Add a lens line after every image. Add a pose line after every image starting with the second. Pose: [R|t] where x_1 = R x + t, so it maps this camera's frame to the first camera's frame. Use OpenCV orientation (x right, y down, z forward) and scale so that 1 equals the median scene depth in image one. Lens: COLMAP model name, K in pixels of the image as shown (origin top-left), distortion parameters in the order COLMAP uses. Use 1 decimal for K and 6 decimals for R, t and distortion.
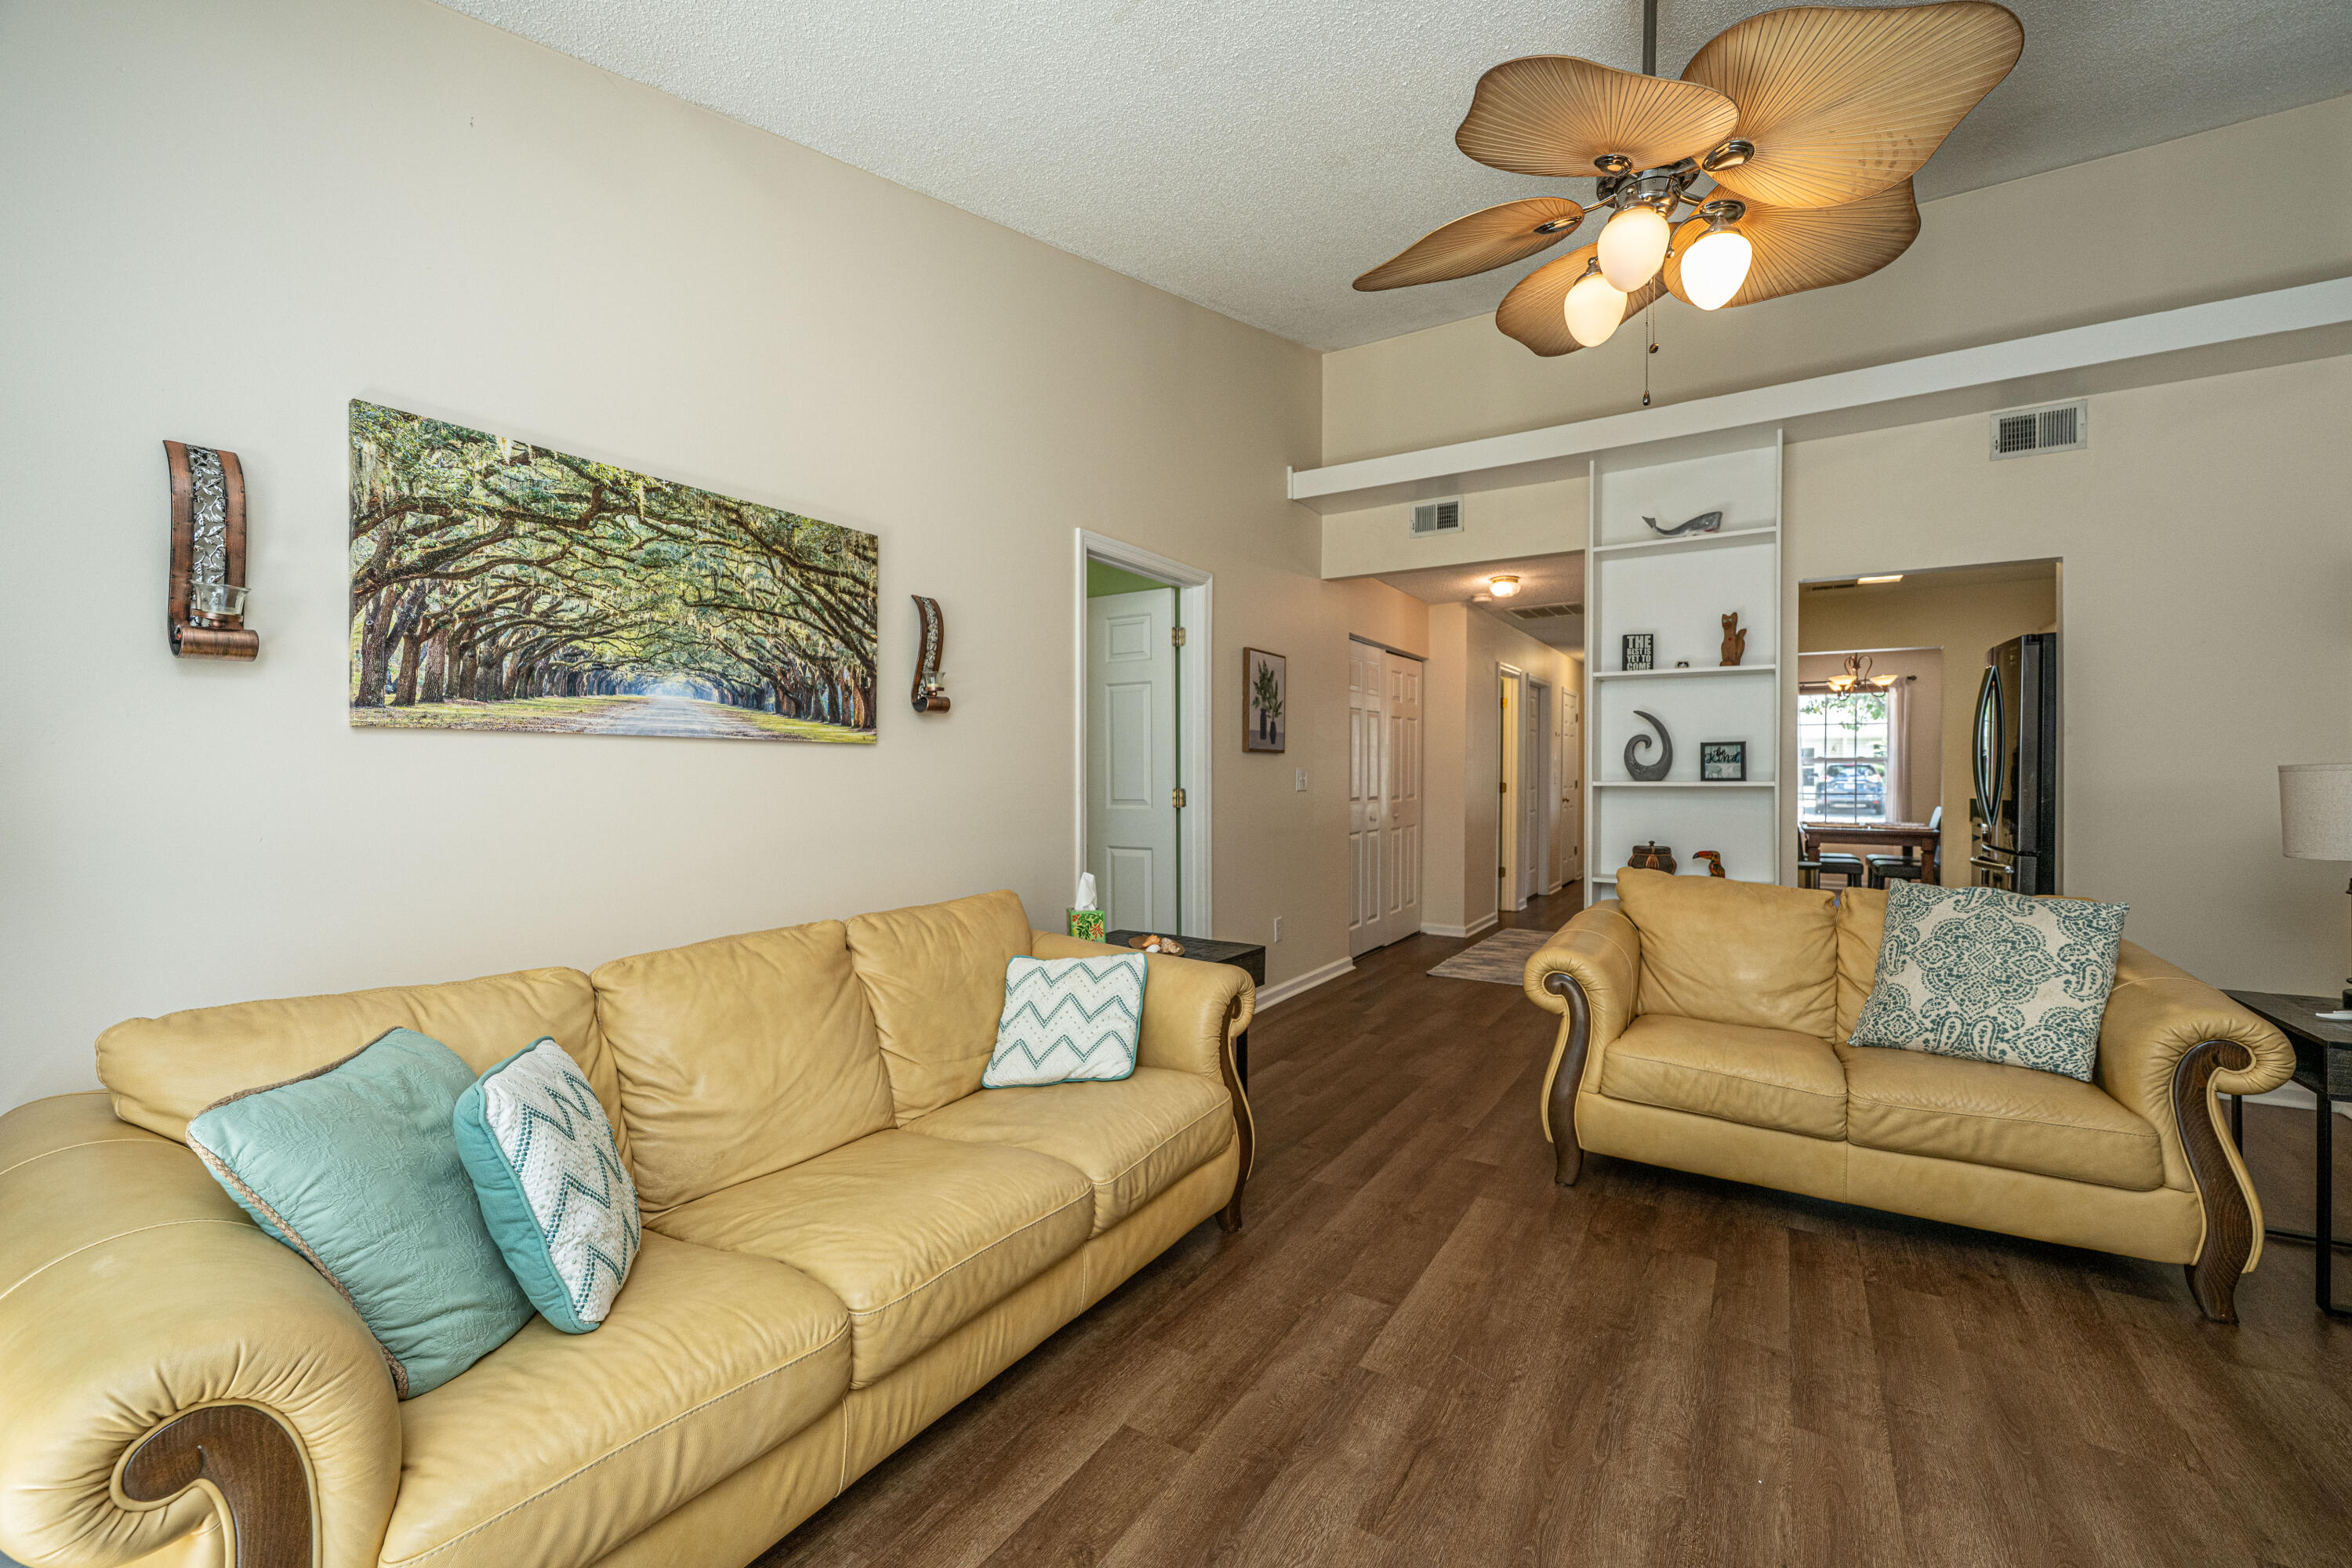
lens RADIAL K [[961.3, 0, 1181.7], [0, 961.3, 784.8], [0, 0, 1]] dist [-0.001067, -0.000092]
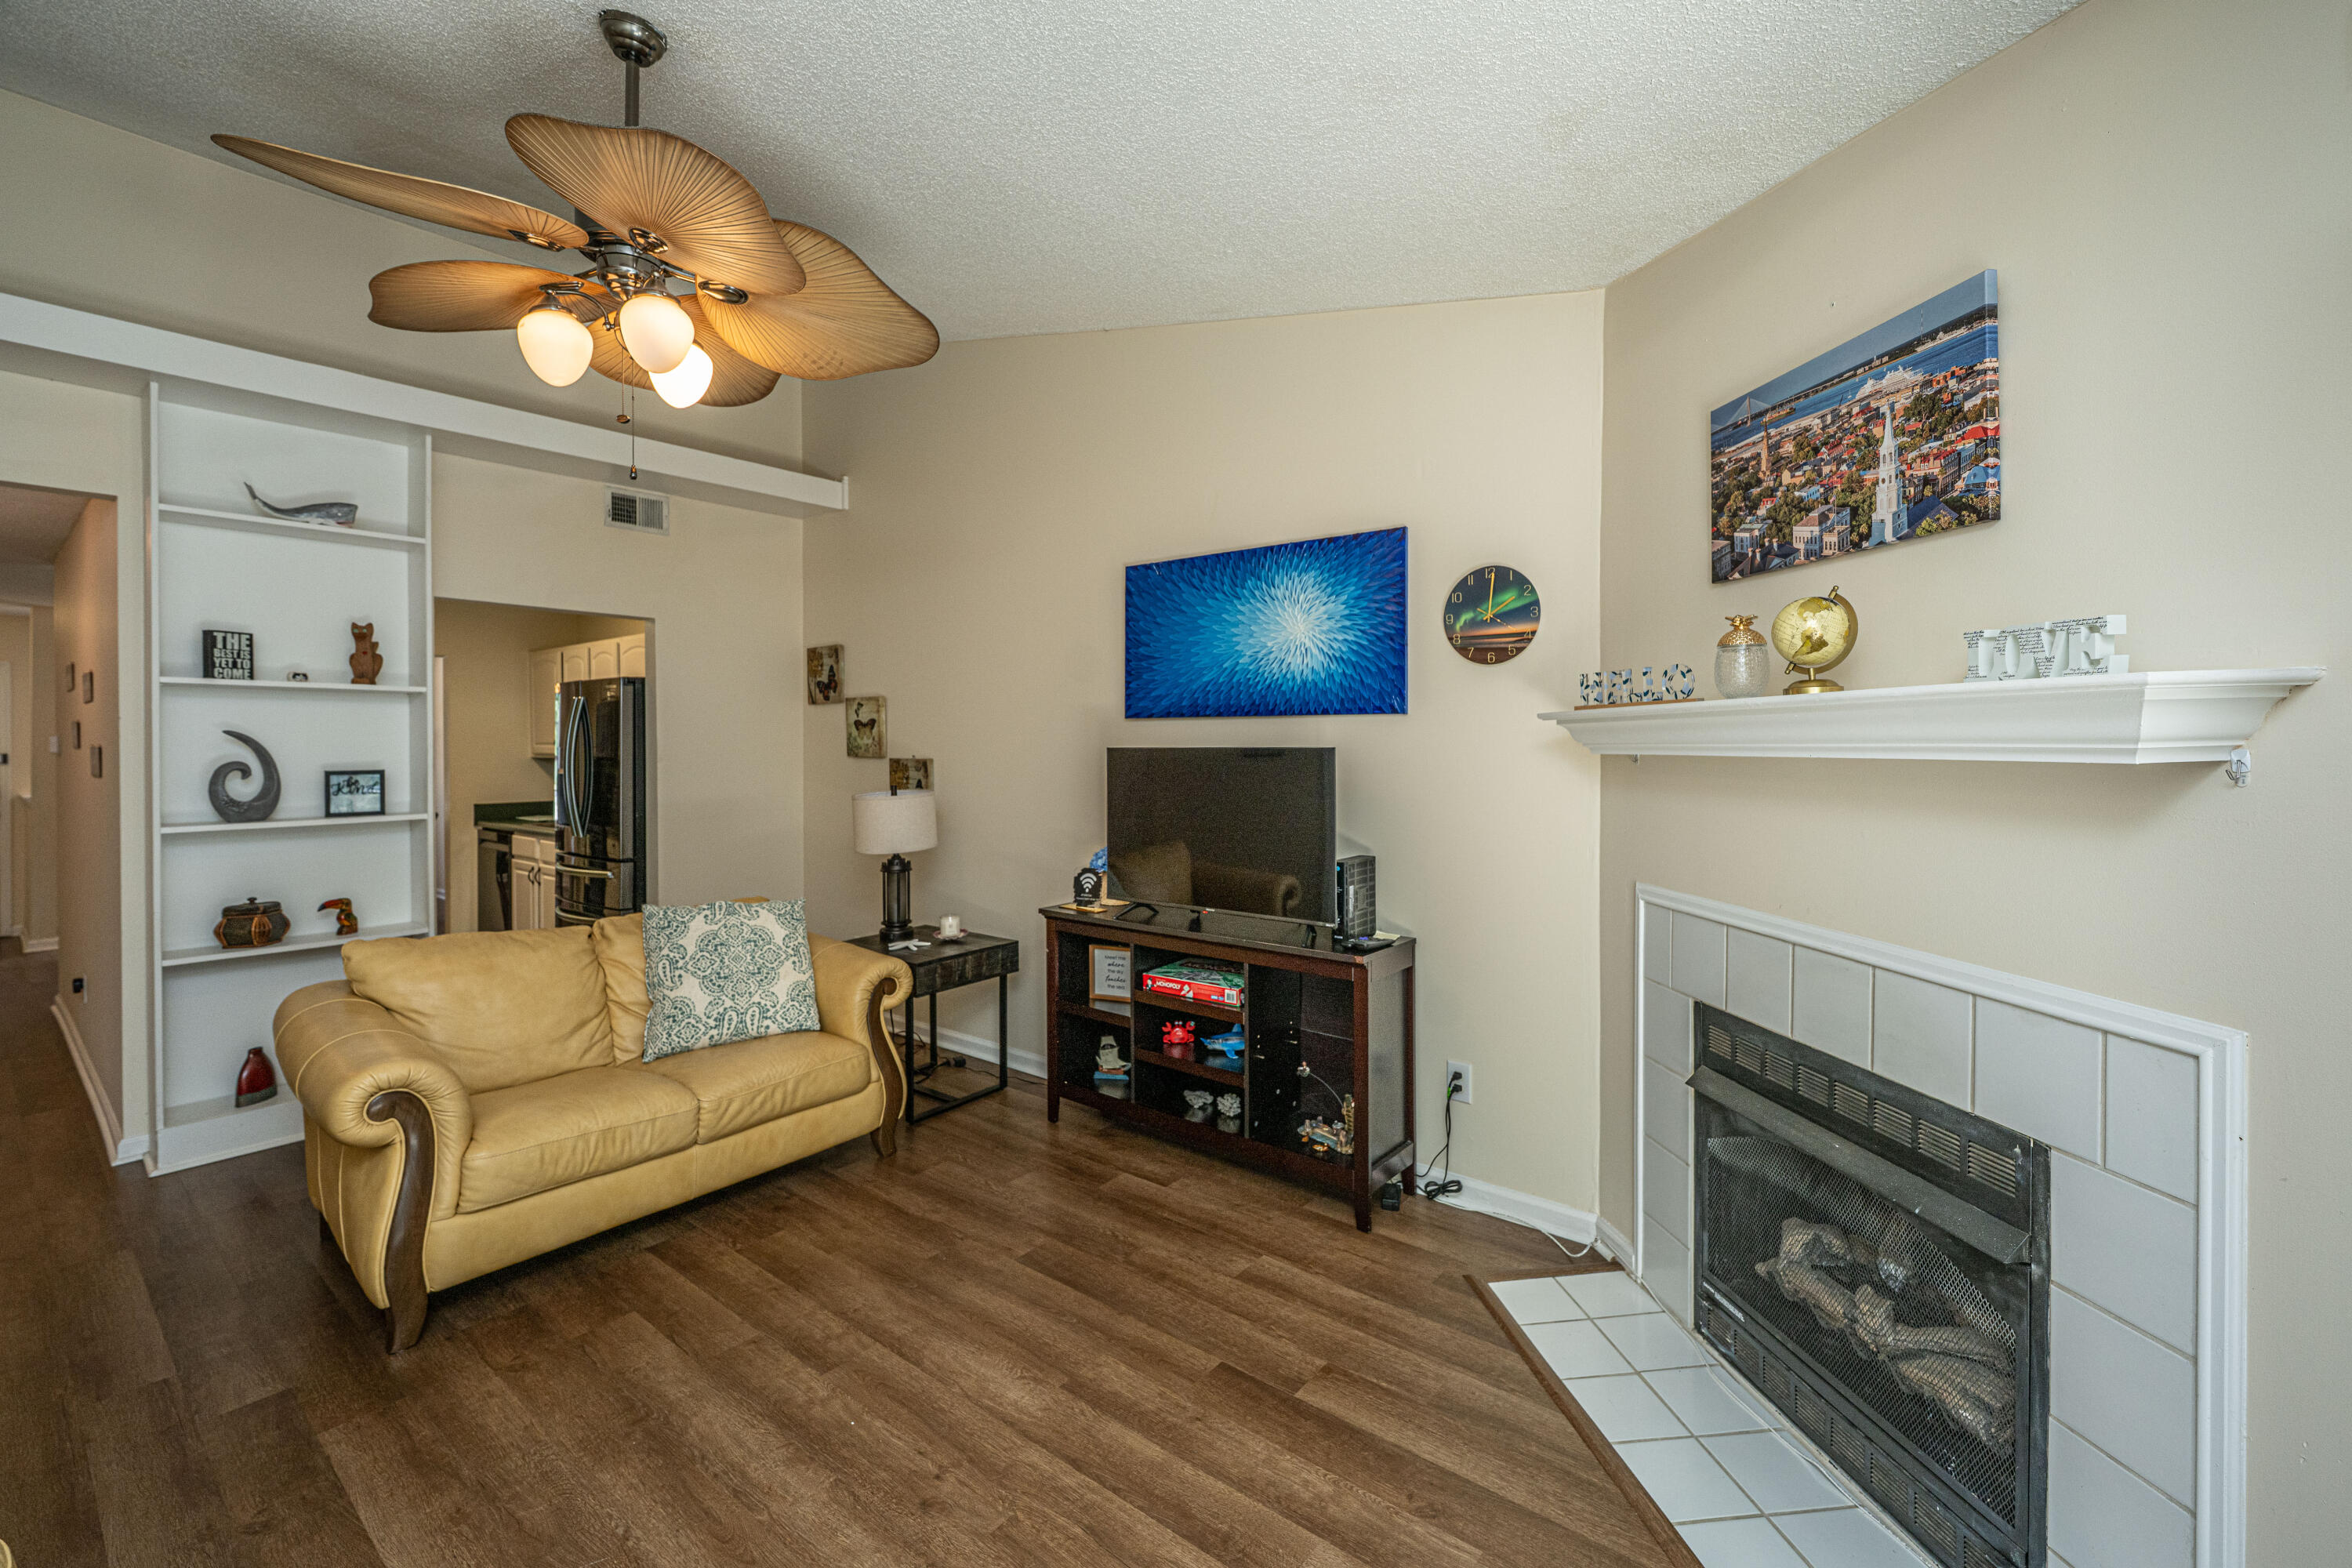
lens RADIAL K [[974.7, 0, 1197.6], [0, 974.7, 750.1], [0, 0, 1]] dist [0.000529, 0.000241]
pose [[0.095843, -0.006440, 0.995376, -0.398438], [0.015637, 0.999865, 0.004963, -0.094261], [-0.995274, 0.015089, 0.095930, 0.277382]]
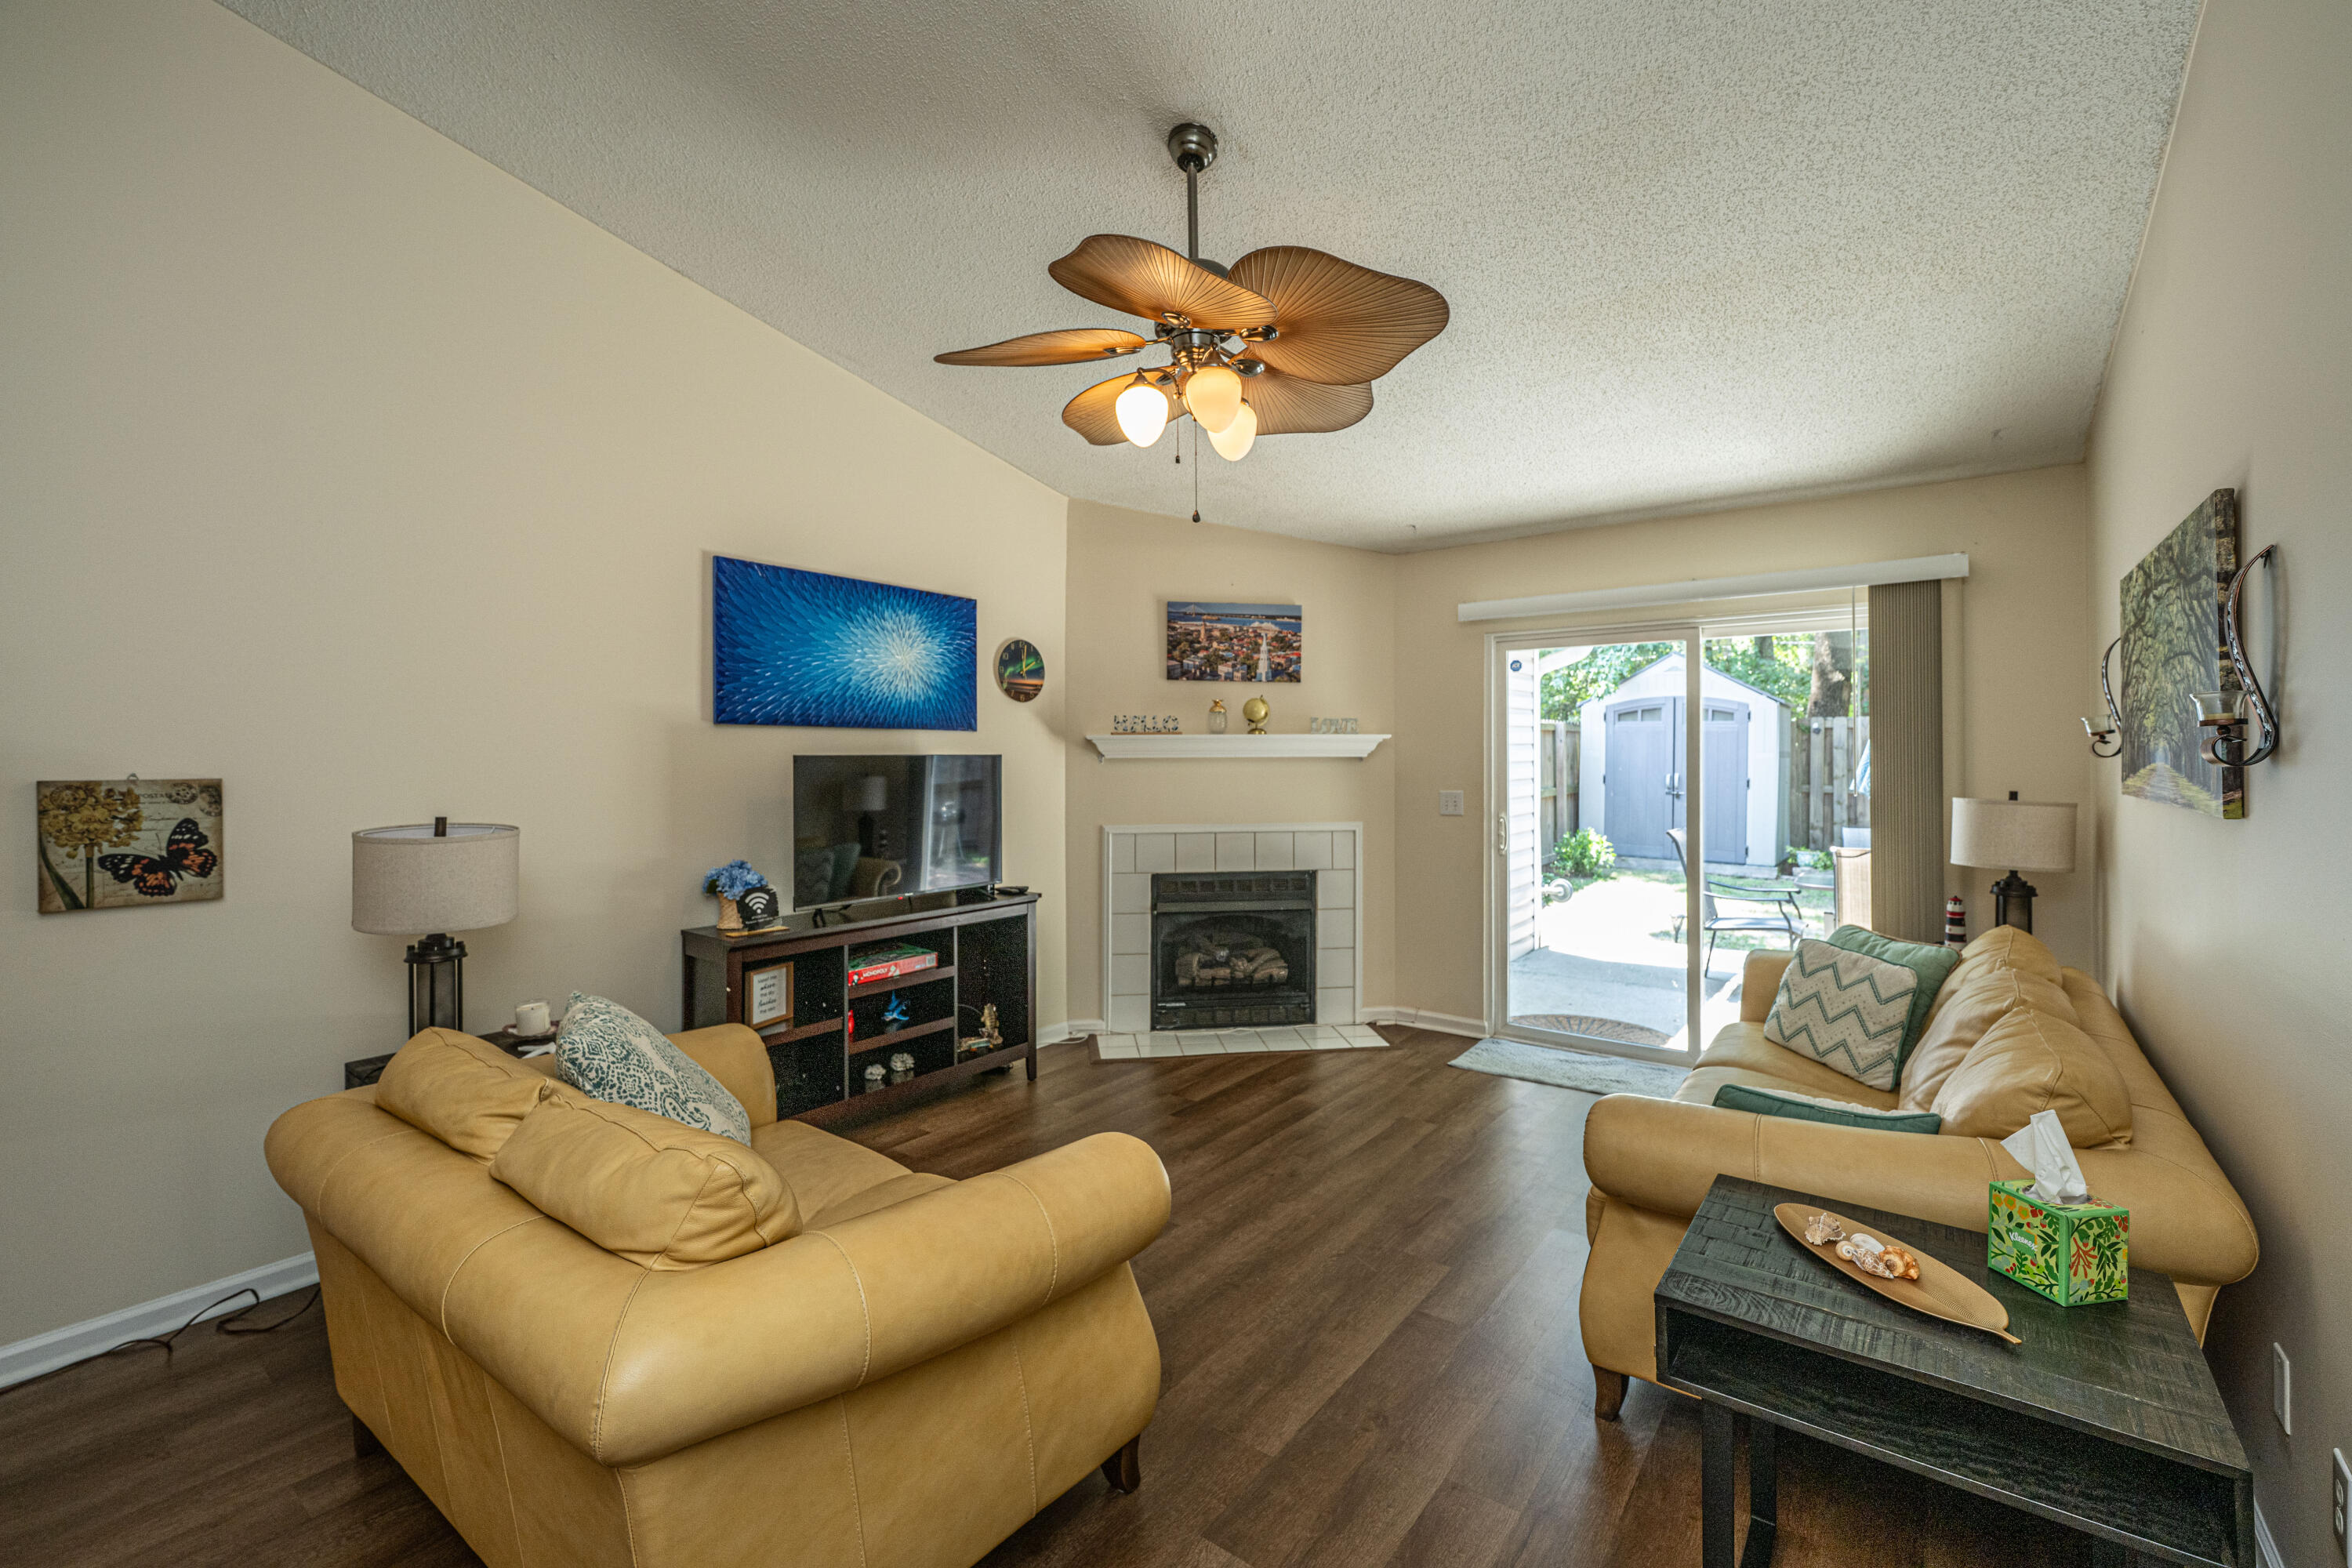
lens RADIAL K [[974.7, 0, 1197.6], [0, 974.7, 750.1], [0, 0, 1]] dist [0.000529, 0.000241]
pose [[-0.996447, 0.005091, 0.084064, 0.329732], [0.005689, 0.999960, 0.006869, -0.106433], [-0.084026, 0.007322, -0.996437, 1.880802]]
